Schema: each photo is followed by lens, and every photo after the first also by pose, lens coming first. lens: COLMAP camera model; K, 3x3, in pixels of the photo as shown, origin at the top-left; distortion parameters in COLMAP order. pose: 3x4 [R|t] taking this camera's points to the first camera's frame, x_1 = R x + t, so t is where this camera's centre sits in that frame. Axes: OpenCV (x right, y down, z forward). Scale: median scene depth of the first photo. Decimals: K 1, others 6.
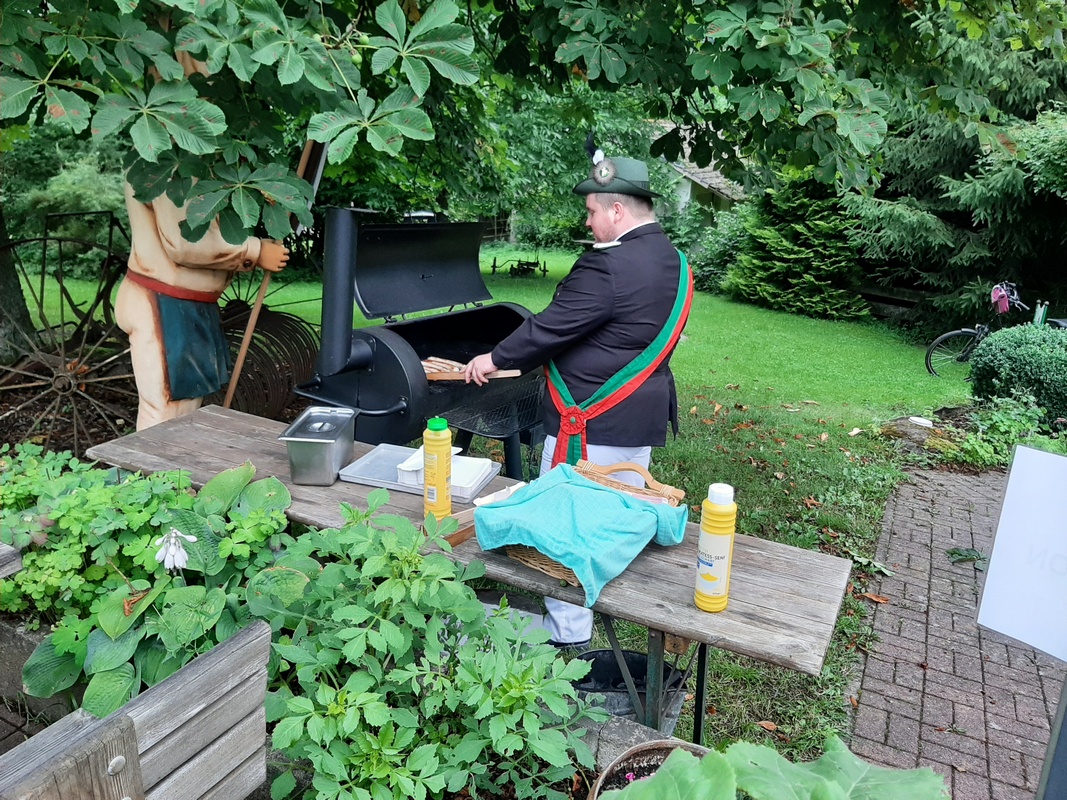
lens RADIAL K [[862.6, 0, 530.8], [0, 862.6, 390.3], [0, 0, 1]] dist [0.005819, -0.029806]
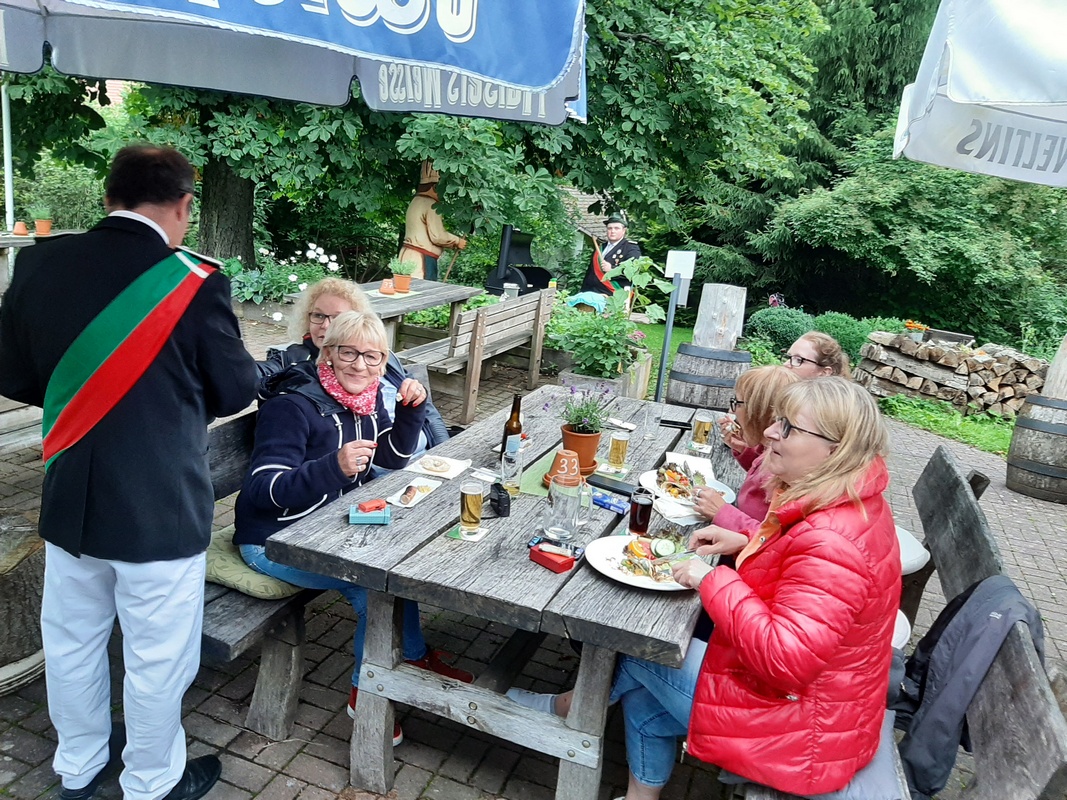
lens RADIAL K [[862.6, 0, 524.9], [0, 862.6, 407.9], [0, 0, 1]] dist [0.005819, -0.029806]
pose [[0.991536, 0.006126, 0.129690, -0.138026], [-0.000711, 0.999127, -0.041761, 0.145852], [-0.129832, 0.041316, 0.990675, -0.519900]]
